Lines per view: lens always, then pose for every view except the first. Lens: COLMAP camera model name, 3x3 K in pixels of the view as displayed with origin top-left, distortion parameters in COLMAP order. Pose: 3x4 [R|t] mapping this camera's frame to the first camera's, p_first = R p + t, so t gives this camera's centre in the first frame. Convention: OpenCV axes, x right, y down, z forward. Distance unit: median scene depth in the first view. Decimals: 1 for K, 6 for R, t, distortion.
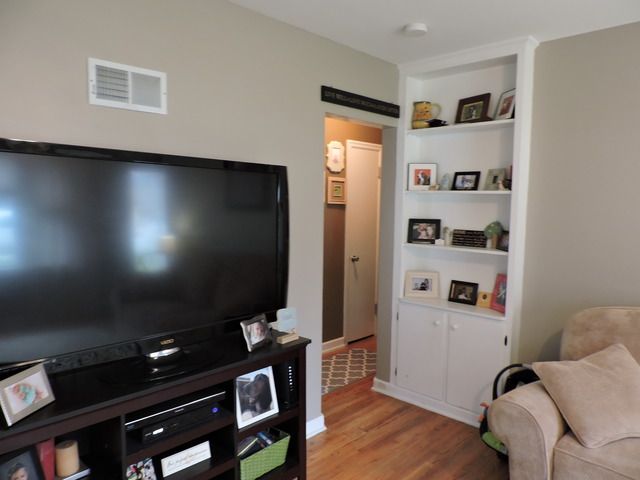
lens RADIAL K [[453.3, 0, 320.1], [0, 453.3, 241.2], [0, 0, 1]] dist [-0.019232, 0.001558]
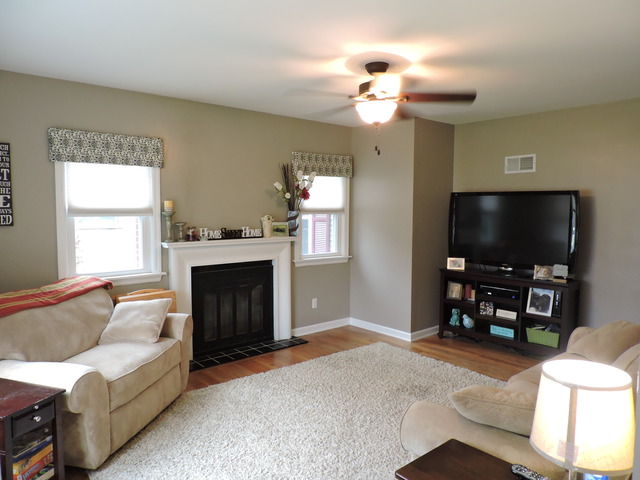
lens RADIAL K [[453.3, 0, 319.6], [0, 453.3, 241.4], [0, 0, 1]] dist [-0.019232, 0.001558]
pose [[-0.076713, 0.049773, -0.995810, 2.059855], [-0.103808, 0.992927, 0.057626, 0.051159], [0.991635, 0.107794, -0.071003, 0.120903]]
